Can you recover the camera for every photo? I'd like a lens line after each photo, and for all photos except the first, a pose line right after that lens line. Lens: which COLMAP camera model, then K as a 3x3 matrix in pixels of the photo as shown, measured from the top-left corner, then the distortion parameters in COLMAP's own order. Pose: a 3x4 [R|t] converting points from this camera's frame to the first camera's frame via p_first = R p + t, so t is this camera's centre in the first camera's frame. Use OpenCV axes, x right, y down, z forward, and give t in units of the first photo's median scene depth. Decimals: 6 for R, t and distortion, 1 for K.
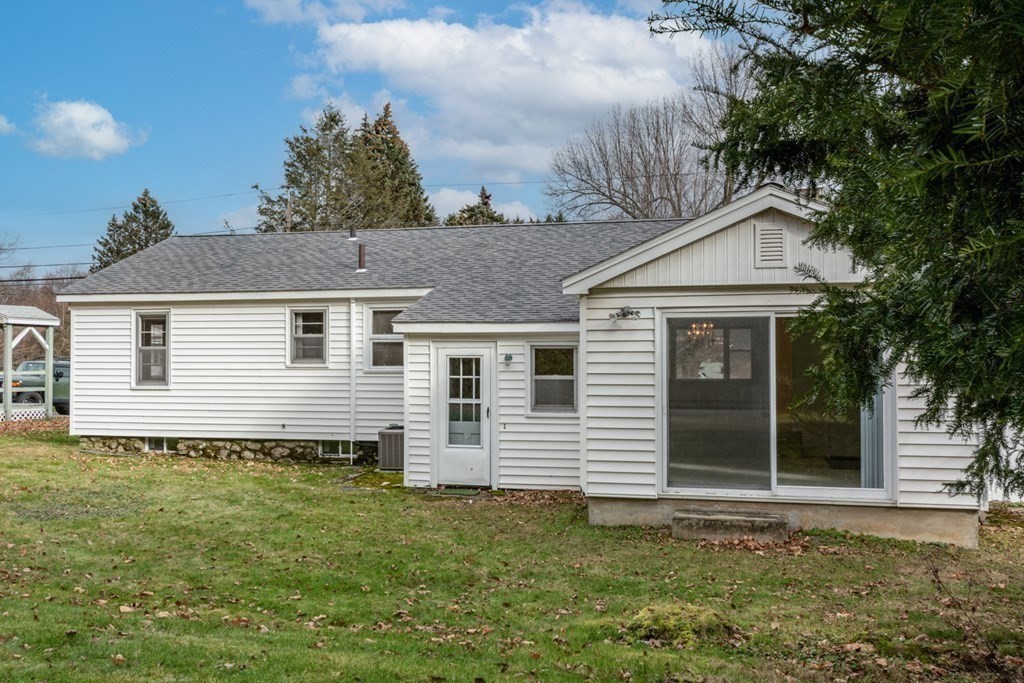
lens RADIAL K [[941.0, 0, 511.9], [0, 941.0, 341.4], [0, 0, 1]] dist [0.013922, 0.000000]
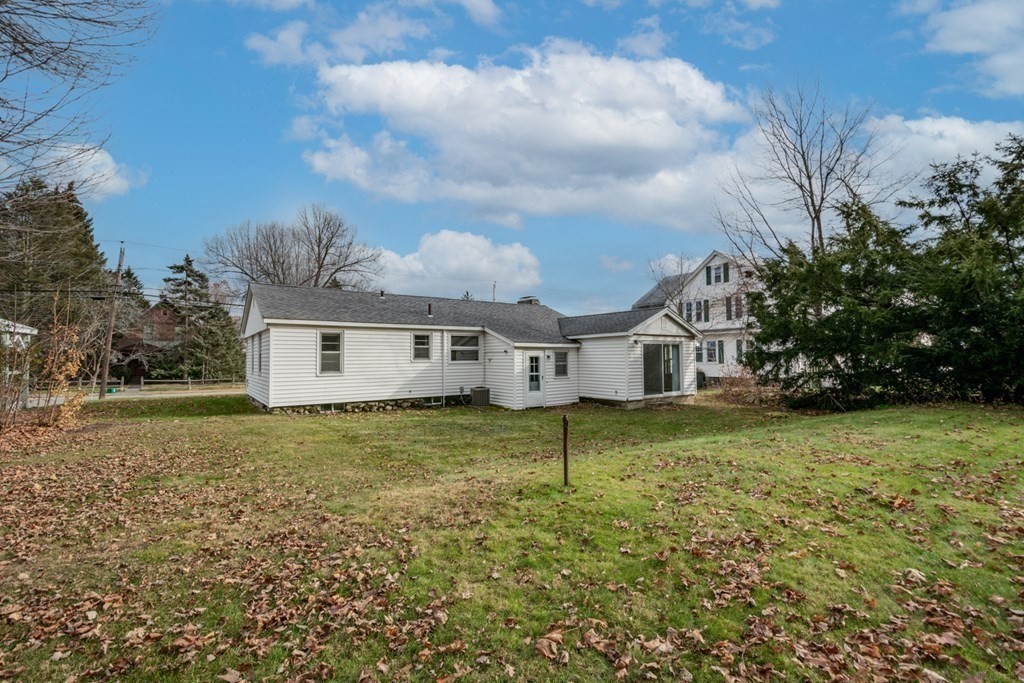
lens RADIAL K [[443.5, 0, 511.7], [0, 443.5, 345.6], [0, 0, 1]] dist [0.008727, -0.001420]
pose [[0.653256, 0.015512, 0.756978, -0.835917], [-0.006567, 0.999869, -0.014823, 0.004890], [-0.757108, 0.004713, 0.653272, 0.221755]]
